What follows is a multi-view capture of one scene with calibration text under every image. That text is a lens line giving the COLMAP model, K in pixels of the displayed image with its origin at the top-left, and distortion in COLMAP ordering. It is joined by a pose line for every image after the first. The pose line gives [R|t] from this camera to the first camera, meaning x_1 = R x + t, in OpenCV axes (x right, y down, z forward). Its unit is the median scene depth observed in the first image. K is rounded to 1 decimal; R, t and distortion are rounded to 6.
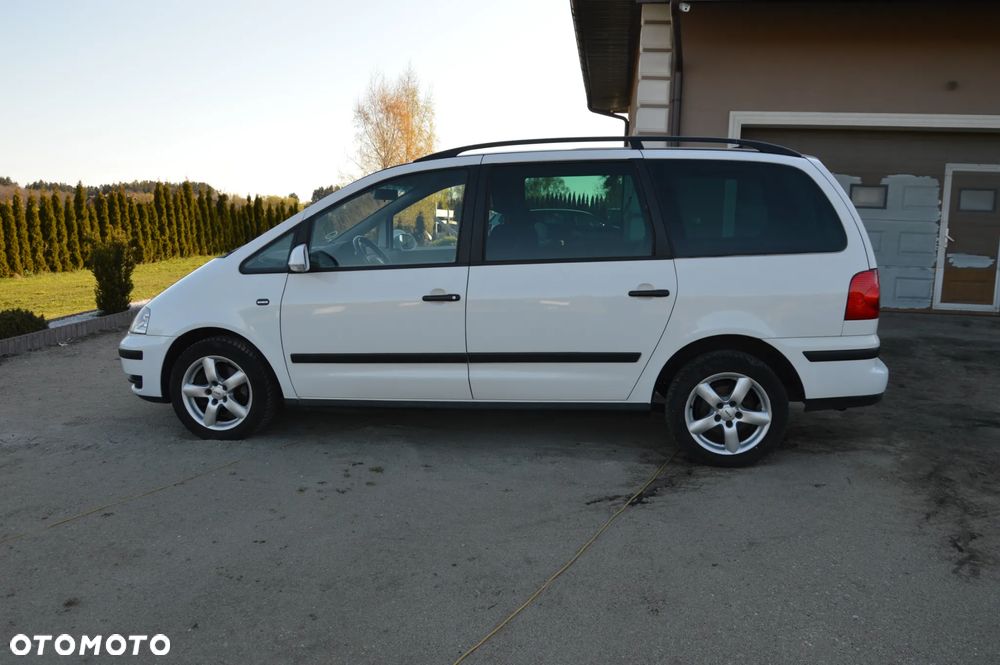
lens RADIAL K [[793.2, 0, 502.3], [0, 793.2, 337.9], [0, 0, 1]] dist [-0.032994, 0.014875]
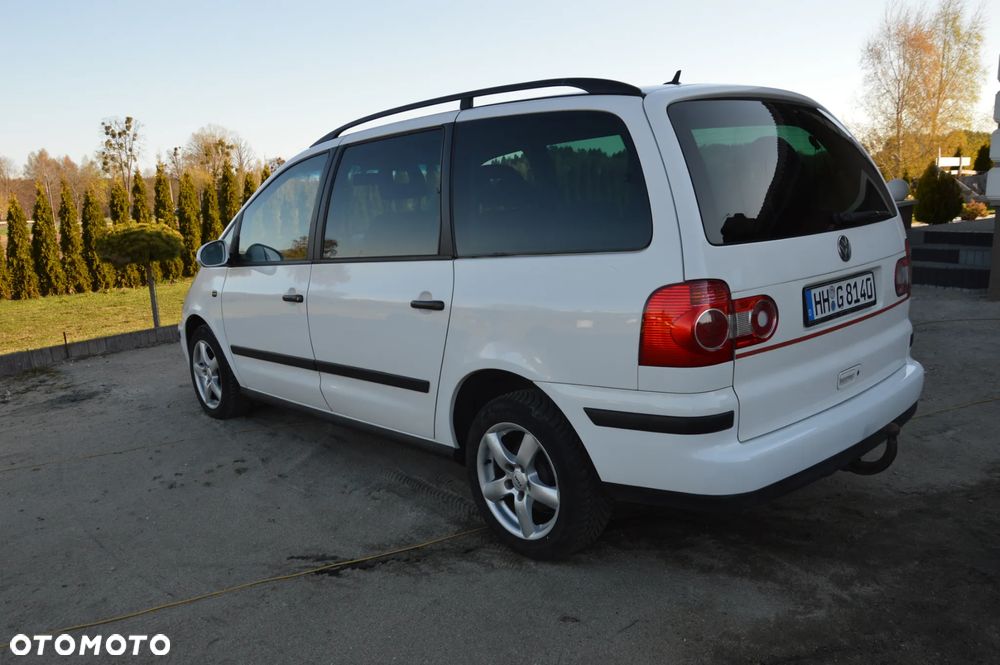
lens RADIAL K [[793.2, 0, 502.3], [0, 793.2, 337.9], [0, 0, 1]] dist [-0.032994, 0.014875]
pose [[0.777107, 0.071325, -0.625314, 0.699730], [-0.038010, 0.997063, 0.066491, -0.076049], [0.628219, -0.027902, 0.777536, 0.445333]]
